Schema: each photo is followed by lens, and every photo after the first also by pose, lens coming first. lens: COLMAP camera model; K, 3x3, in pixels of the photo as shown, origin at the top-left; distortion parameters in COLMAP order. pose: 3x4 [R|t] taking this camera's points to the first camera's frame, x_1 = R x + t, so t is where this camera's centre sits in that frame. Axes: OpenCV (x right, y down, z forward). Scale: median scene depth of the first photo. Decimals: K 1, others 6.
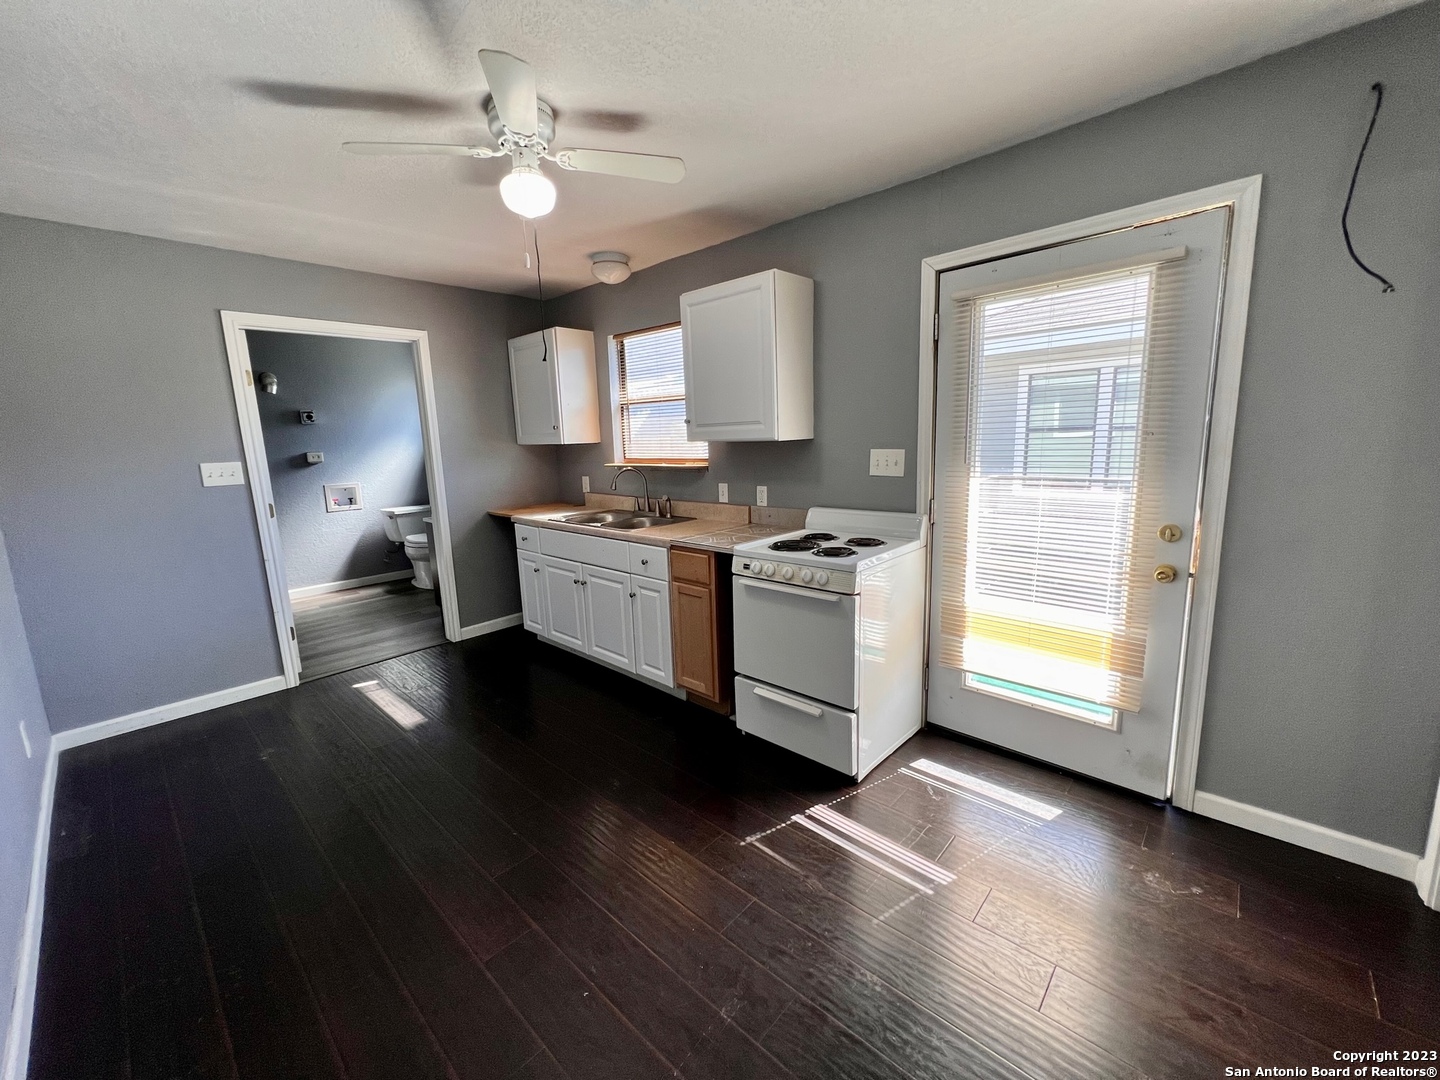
lens RADIAL K [[576.6, 0, 714.1], [0, 576.6, 535.4], [0, 0, 1]] dist [-0.001119, 0.000537]
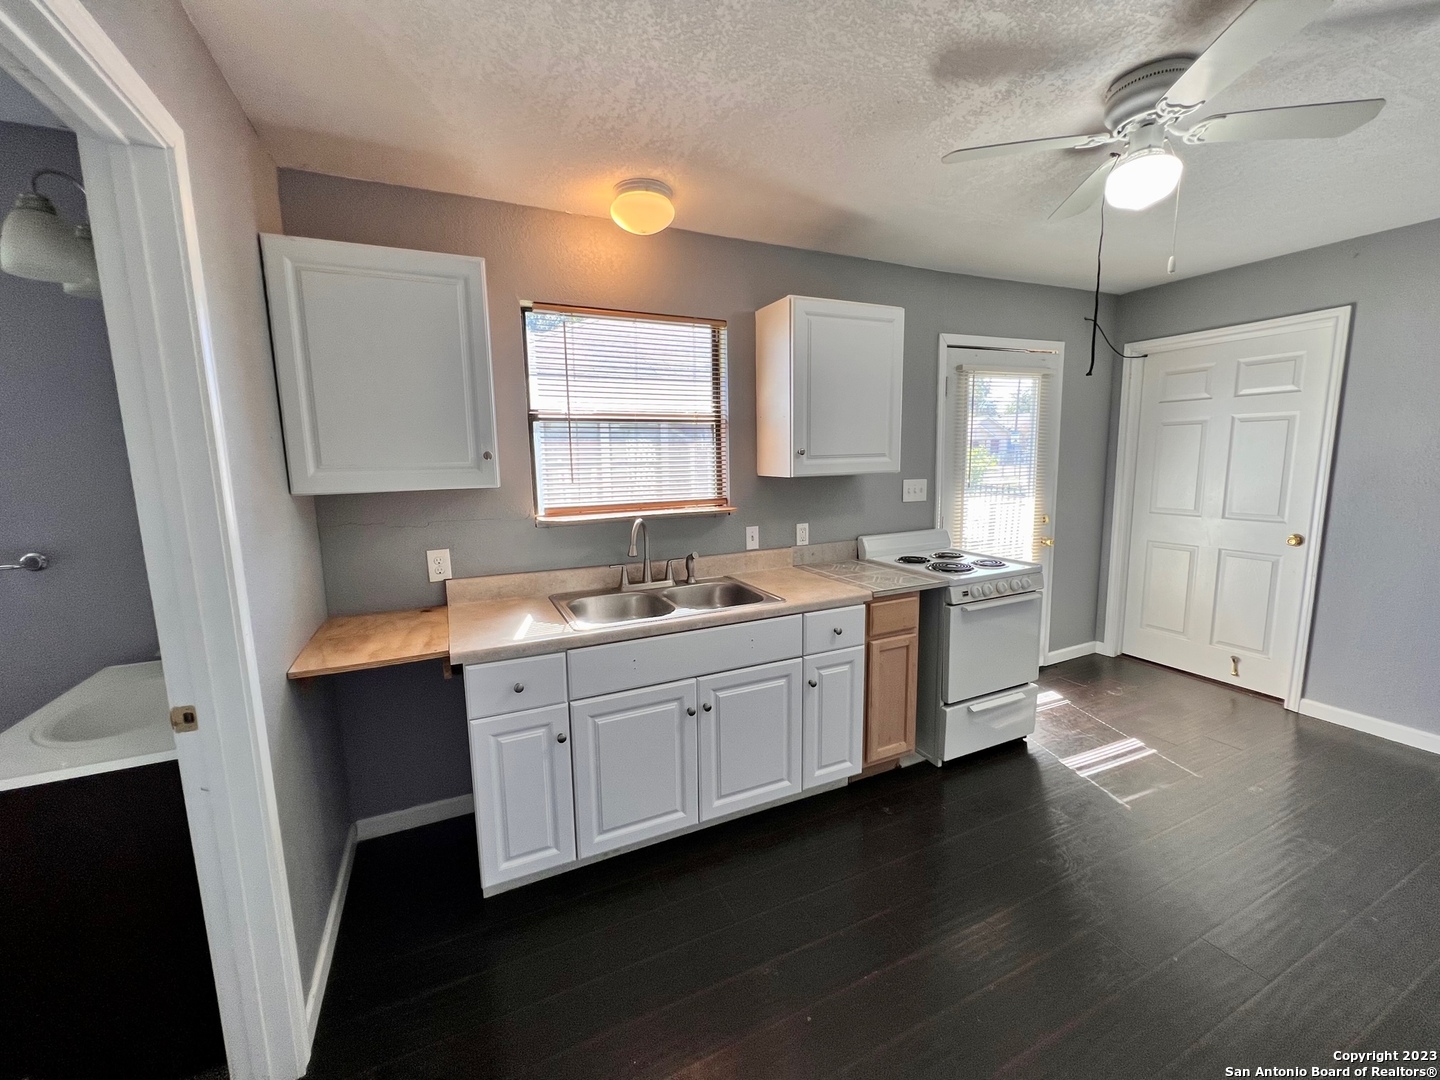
lens RADIAL K [[578.5, 0, 714.2], [0, 578.5, 535.0], [0, 0, 1]] dist [-0.000767, -0.000023]
pose [[0.374414, -0.106859, 0.921084, -0.832844], [0.166094, 0.985001, 0.046758, -0.136015], [-0.912265, 0.135480, 0.386547, 0.788225]]
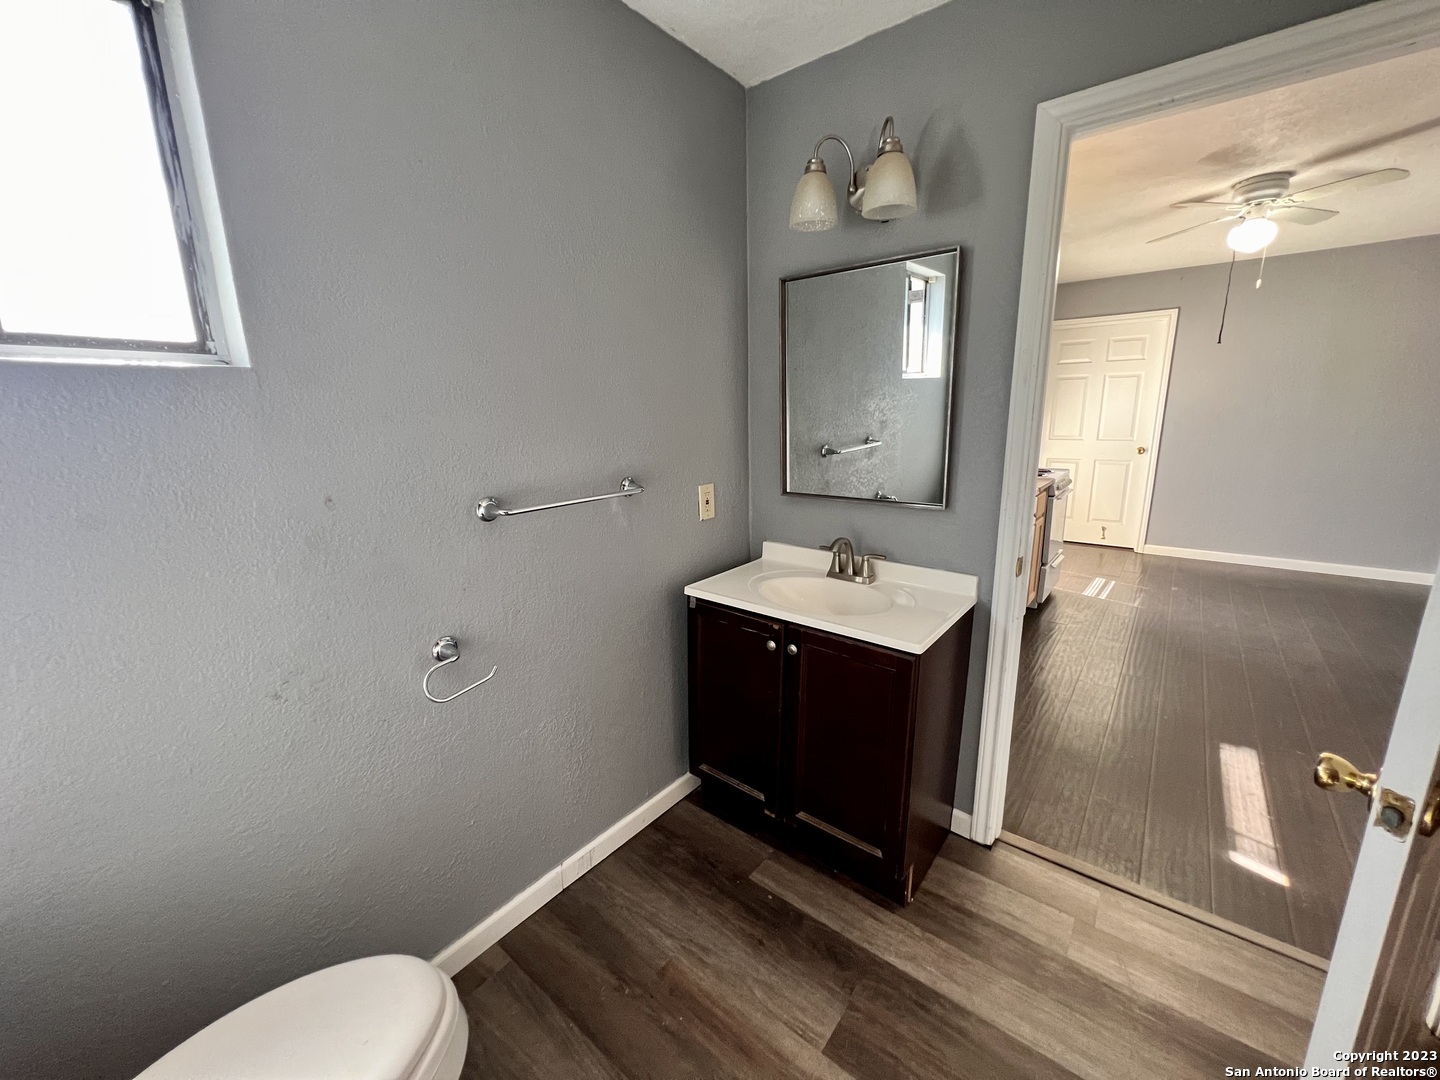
lens RADIAL K [[576.6, 0, 714.1], [0, 576.6, 535.4], [0, 0, 1]] dist [-0.001119, 0.000537]
pose [[-0.067086, -0.186173, 0.980224, -1.124298], [0.193770, 0.961301, 0.195841, -0.242198], [-0.978751, 0.203076, -0.028415, 1.563087]]
